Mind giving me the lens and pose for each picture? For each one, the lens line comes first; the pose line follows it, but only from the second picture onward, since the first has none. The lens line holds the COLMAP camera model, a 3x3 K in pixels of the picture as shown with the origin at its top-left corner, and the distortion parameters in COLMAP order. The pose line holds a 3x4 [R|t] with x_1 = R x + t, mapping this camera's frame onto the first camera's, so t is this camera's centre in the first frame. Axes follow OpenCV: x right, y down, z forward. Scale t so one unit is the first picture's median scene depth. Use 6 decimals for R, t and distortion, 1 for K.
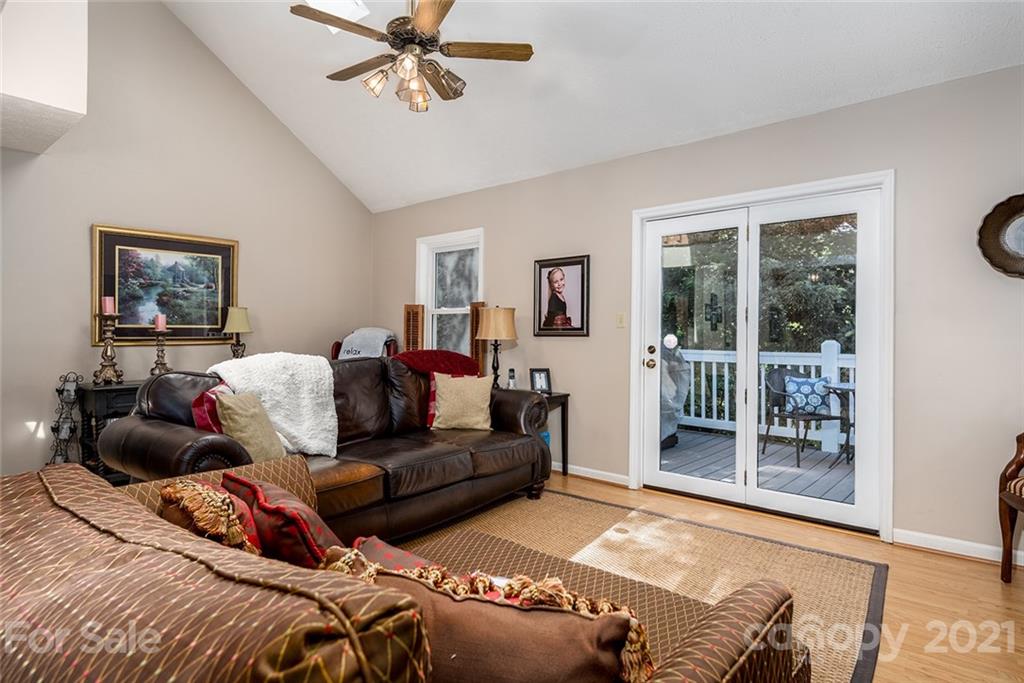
lens RADIAL K [[571.5, 0, 510.3], [0, 571.5, 334.5], [0, 0, 1]] dist [-0.001093, -0.002310]
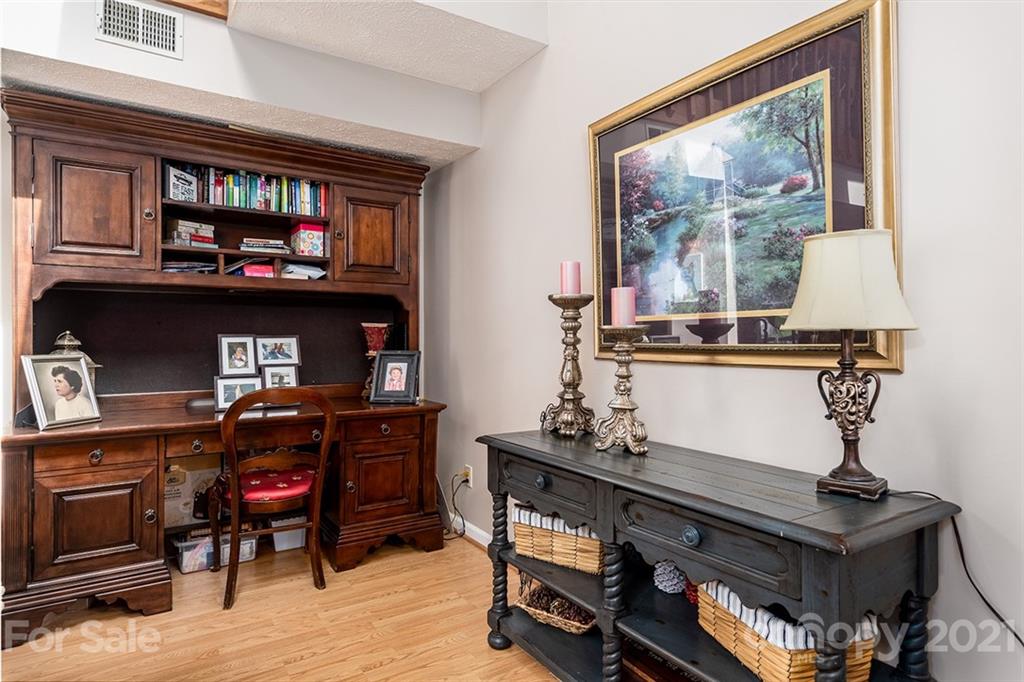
lens RADIAL K [[571.5, 0, 510.9], [0, 571.5, 340.5], [0, 0, 1]] dist [-0.001093, -0.002310]
pose [[-0.263225, -0.003872, -0.964727, -0.195143], [-0.002632, 0.999991, -0.003295, 0.004242], [0.964731, 0.001672, -0.263233, 1.010512]]
